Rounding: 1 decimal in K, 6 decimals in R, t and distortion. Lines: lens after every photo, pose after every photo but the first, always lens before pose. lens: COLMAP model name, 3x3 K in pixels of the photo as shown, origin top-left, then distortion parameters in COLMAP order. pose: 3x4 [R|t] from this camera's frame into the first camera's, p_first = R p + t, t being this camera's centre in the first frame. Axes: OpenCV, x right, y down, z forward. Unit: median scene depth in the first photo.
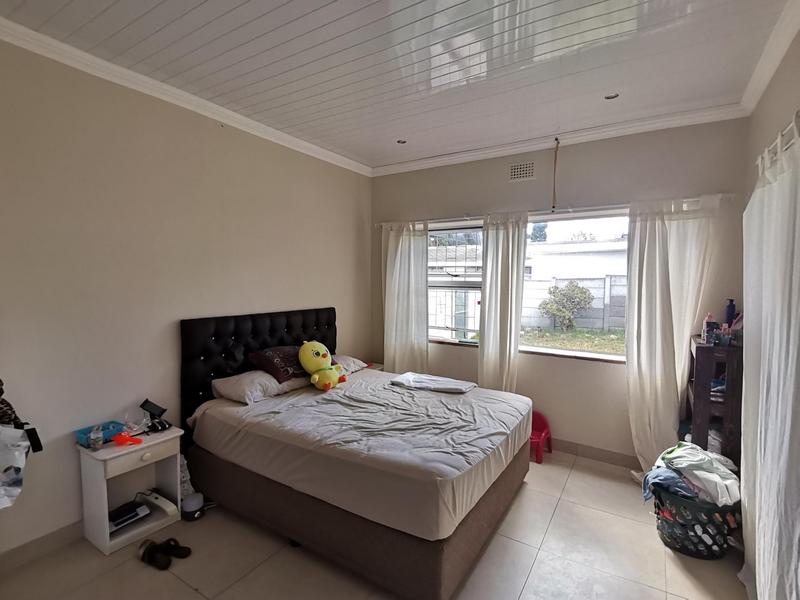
lens RADIAL K [[398.0, 0, 399.4], [0, 398.0, 297.0], [0, 0, 1]] dist [0.032452, -0.023662]
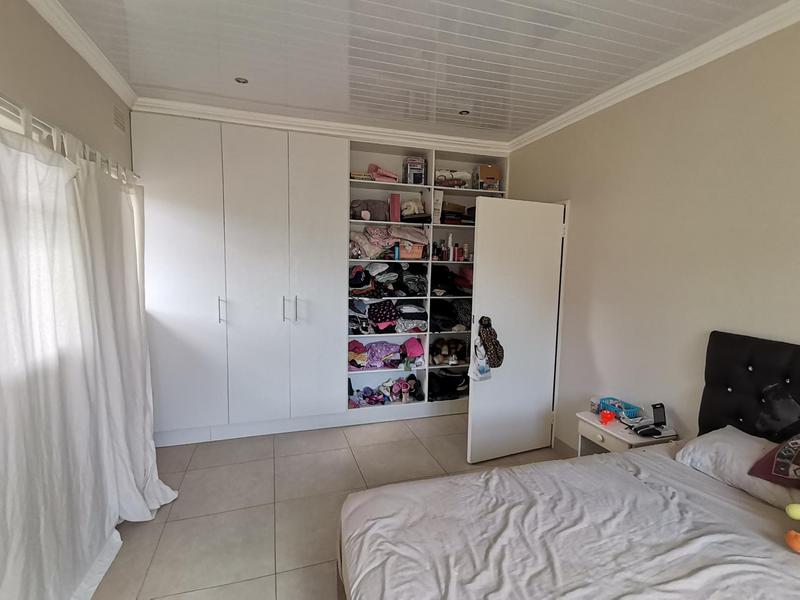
lens RADIAL K [[398.0, 0, 400.8], [0, 398.0, 302.9], [0, 0, 1]] dist [0.032452, -0.023662]
pose [[-0.651726, 0.055515, -0.756420, 0.466962], [-0.062161, 0.990053, 0.126219, -0.057781], [0.755903, 0.129280, -0.641793, 1.116593]]
